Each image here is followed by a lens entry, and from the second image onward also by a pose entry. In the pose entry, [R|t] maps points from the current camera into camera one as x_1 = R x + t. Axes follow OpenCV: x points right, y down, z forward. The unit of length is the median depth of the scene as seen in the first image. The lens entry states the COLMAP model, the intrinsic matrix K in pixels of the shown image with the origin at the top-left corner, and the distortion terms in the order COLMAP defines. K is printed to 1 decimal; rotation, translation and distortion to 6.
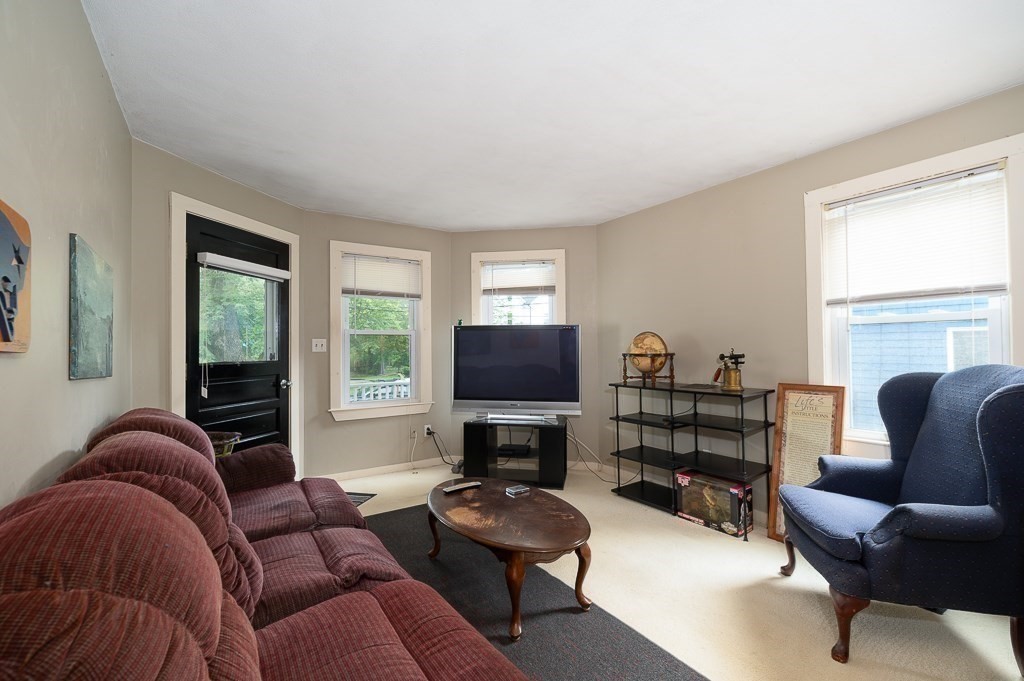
lens RADIAL K [[445.6, 0, 512.1], [0, 445.6, 342.0], [0, 0, 1]] dist [0.004676, 0.000075]
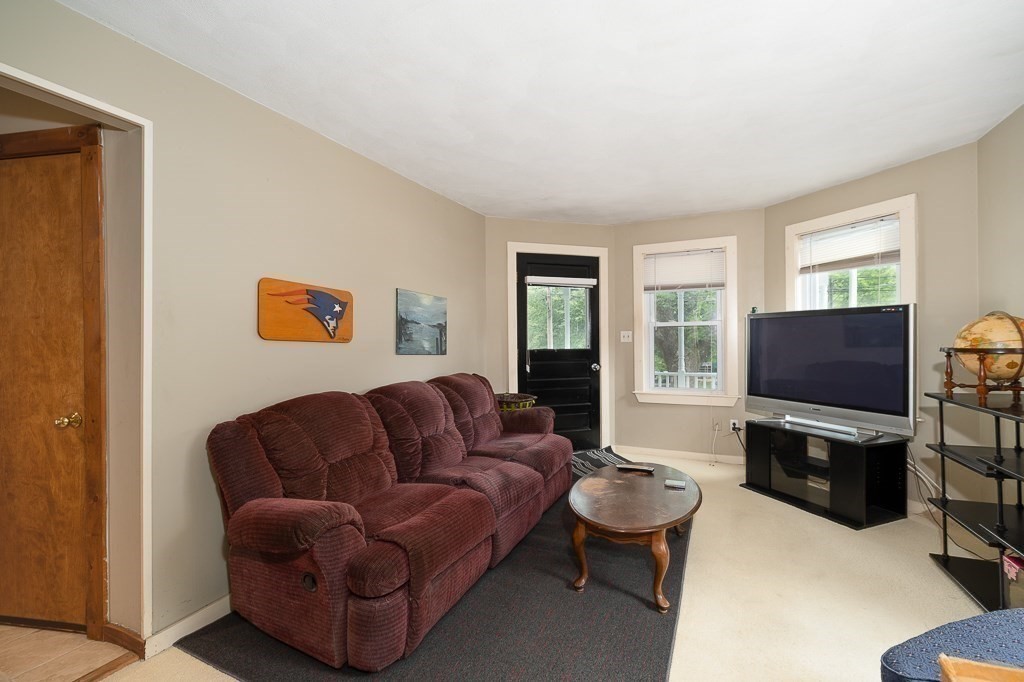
lens RADIAL K [[445.6, 0, 511.1], [0, 445.6, 341.1], [0, 0, 1]] dist [0.004676, 0.000075]
pose [[0.517395, 0.003516, -0.855740, 0.425067], [0.015510, 0.999789, 0.013485, -0.001260], [0.855606, -0.020250, 0.517231, 0.121927]]
